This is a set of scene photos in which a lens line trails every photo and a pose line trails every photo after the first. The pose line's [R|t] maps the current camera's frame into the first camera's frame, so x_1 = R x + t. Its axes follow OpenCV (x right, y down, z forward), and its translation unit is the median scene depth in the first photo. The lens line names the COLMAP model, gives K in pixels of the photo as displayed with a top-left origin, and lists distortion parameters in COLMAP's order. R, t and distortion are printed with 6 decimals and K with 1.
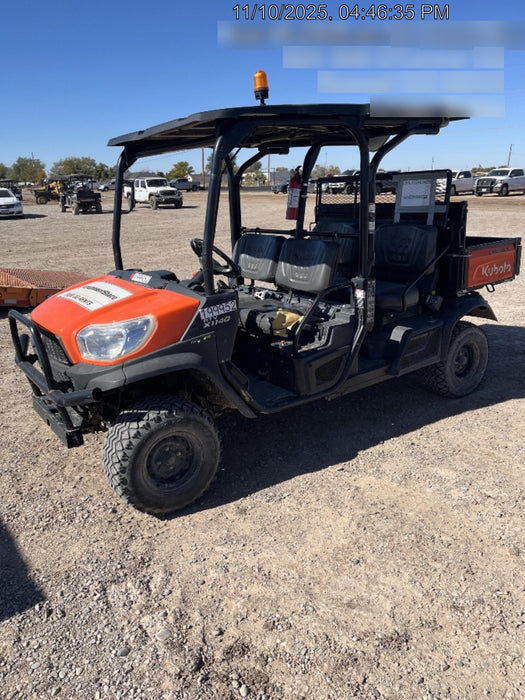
lens RADIAL K [[543.0, 0, 263.4], [0, 543.0, 352.2], [0, 0, 1]] dist [0.023916, -0.001571]
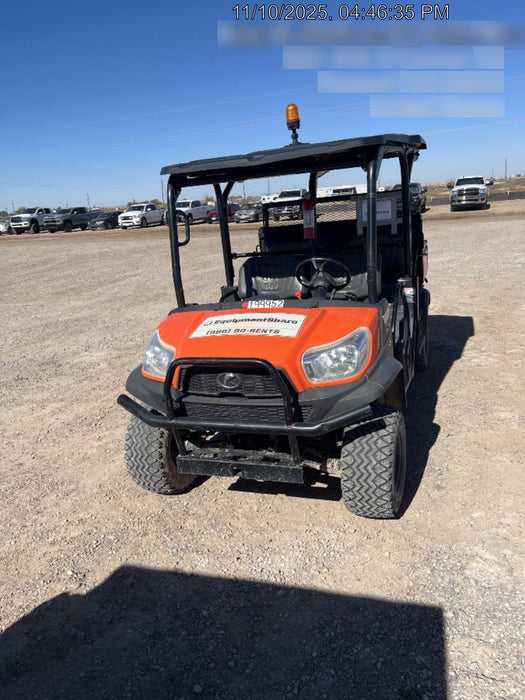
lens RADIAL K [[543.0, 0, 265.2], [0, 543.0, 353.3], [0, 0, 1]] dist [0.023916, -0.001571]
pose [[0.813633, -0.194422, 0.547907, -0.693138], [0.226725, 0.973918, 0.008907, -0.052504], [-0.535348, 0.116977, 0.836492, 0.171853]]
